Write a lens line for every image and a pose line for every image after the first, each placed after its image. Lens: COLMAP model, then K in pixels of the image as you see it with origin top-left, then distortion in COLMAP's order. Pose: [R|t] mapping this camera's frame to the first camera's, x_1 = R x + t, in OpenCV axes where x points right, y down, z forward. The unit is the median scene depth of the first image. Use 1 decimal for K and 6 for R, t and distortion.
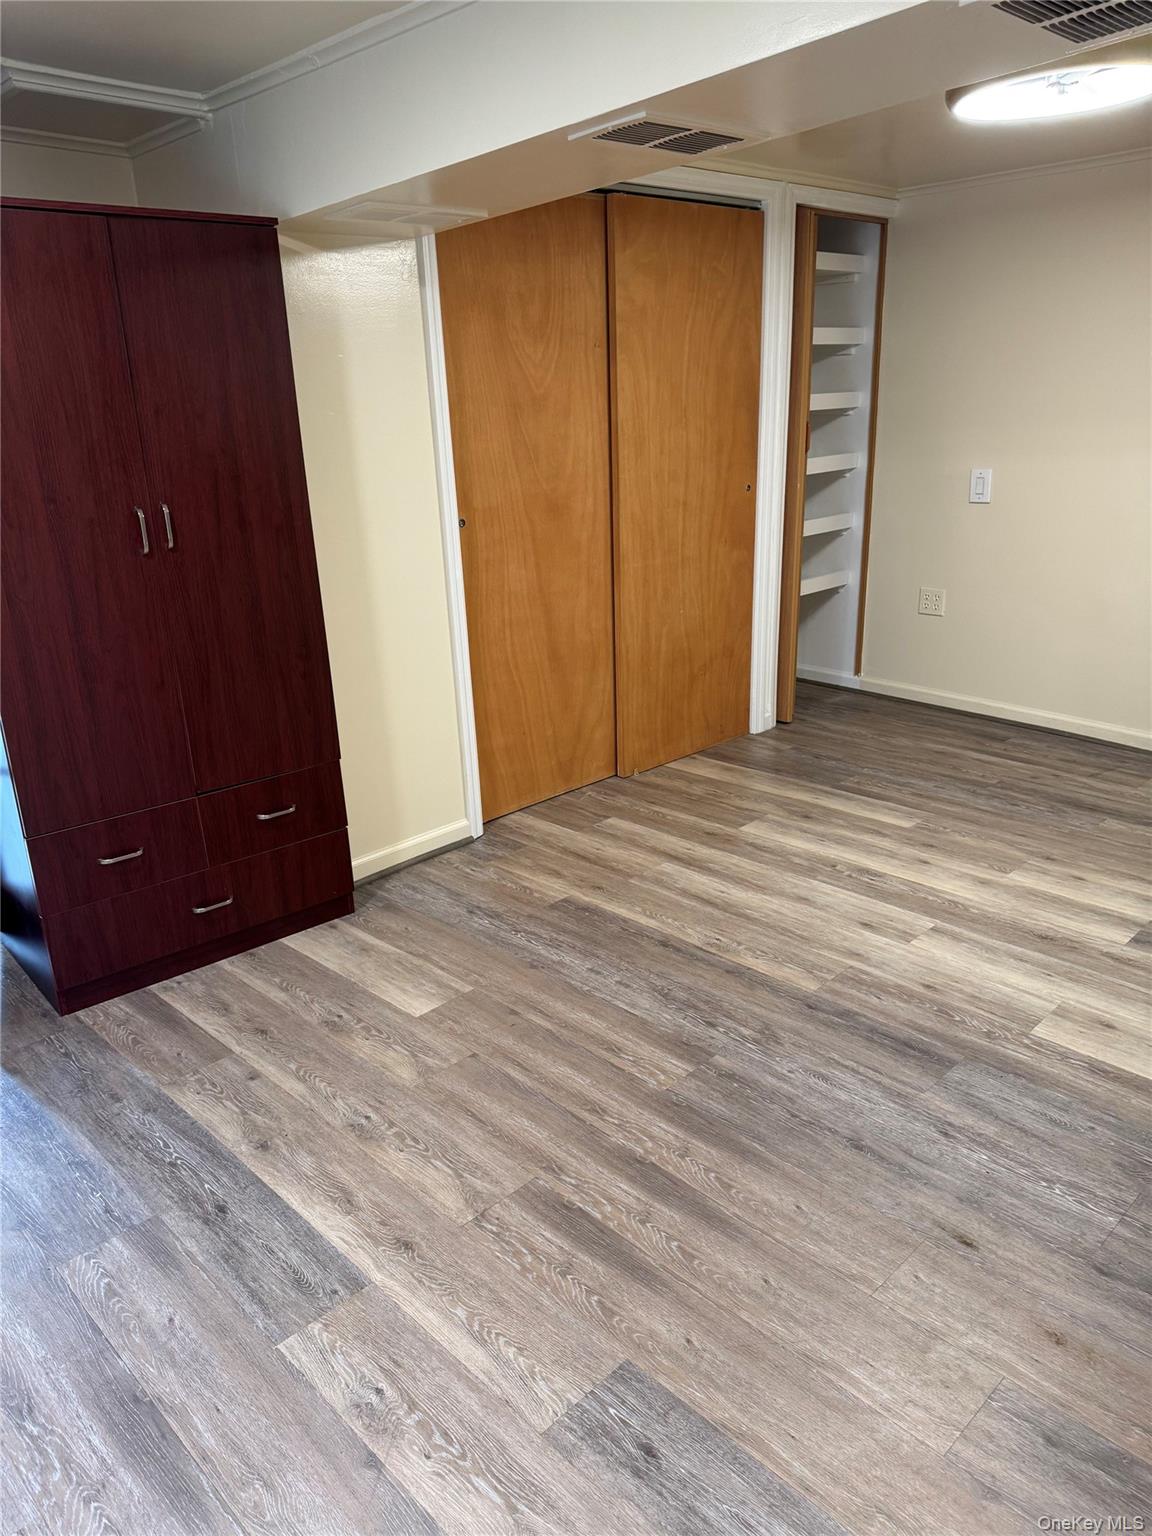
lens RADIAL K [[1092.0, 0, 558.0], [0, 1092.0, 774.5], [0, 0, 1]] dist [0.051353, -0.057349]
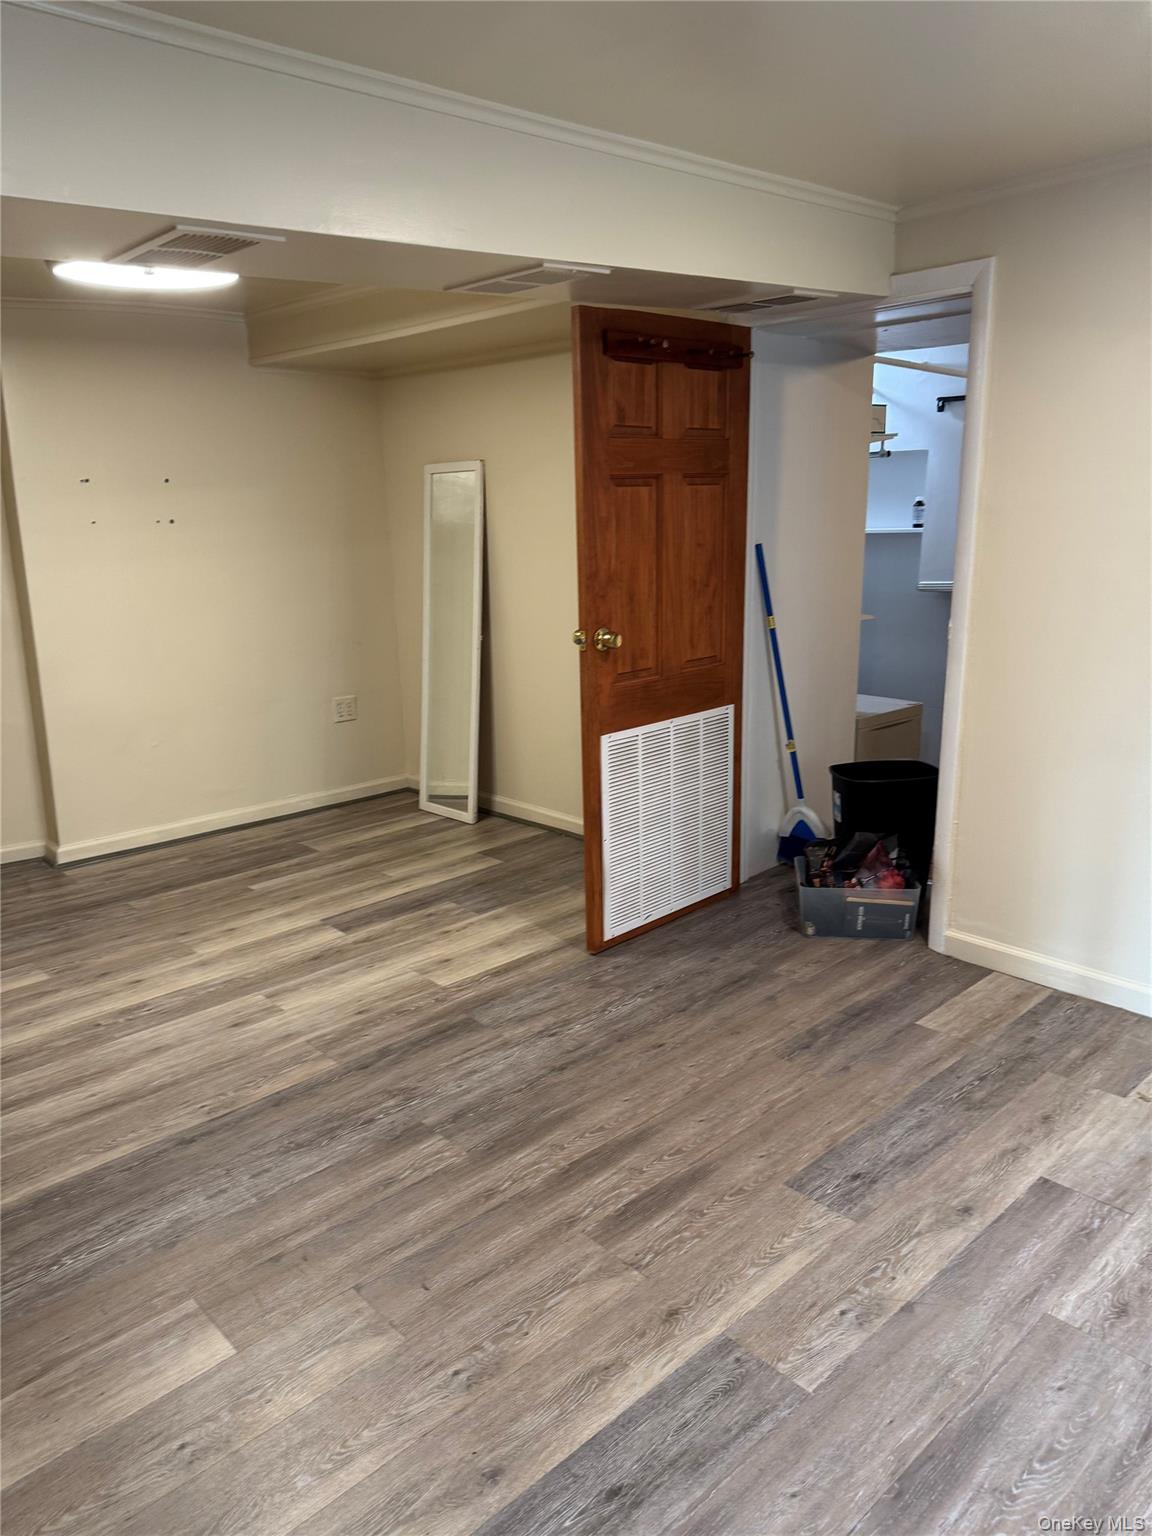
lens RADIAL K [[1092.0, 0, 585.8], [0, 1092.0, 773.0], [0, 0, 1]] dist [0.051353, -0.057349]
pose [[0.020383, -0.214494, 0.976513, -0.866968], [0.350628, 0.916215, 0.193931, -0.211885], [-0.936293, 0.338440, 0.093883, 0.693017]]
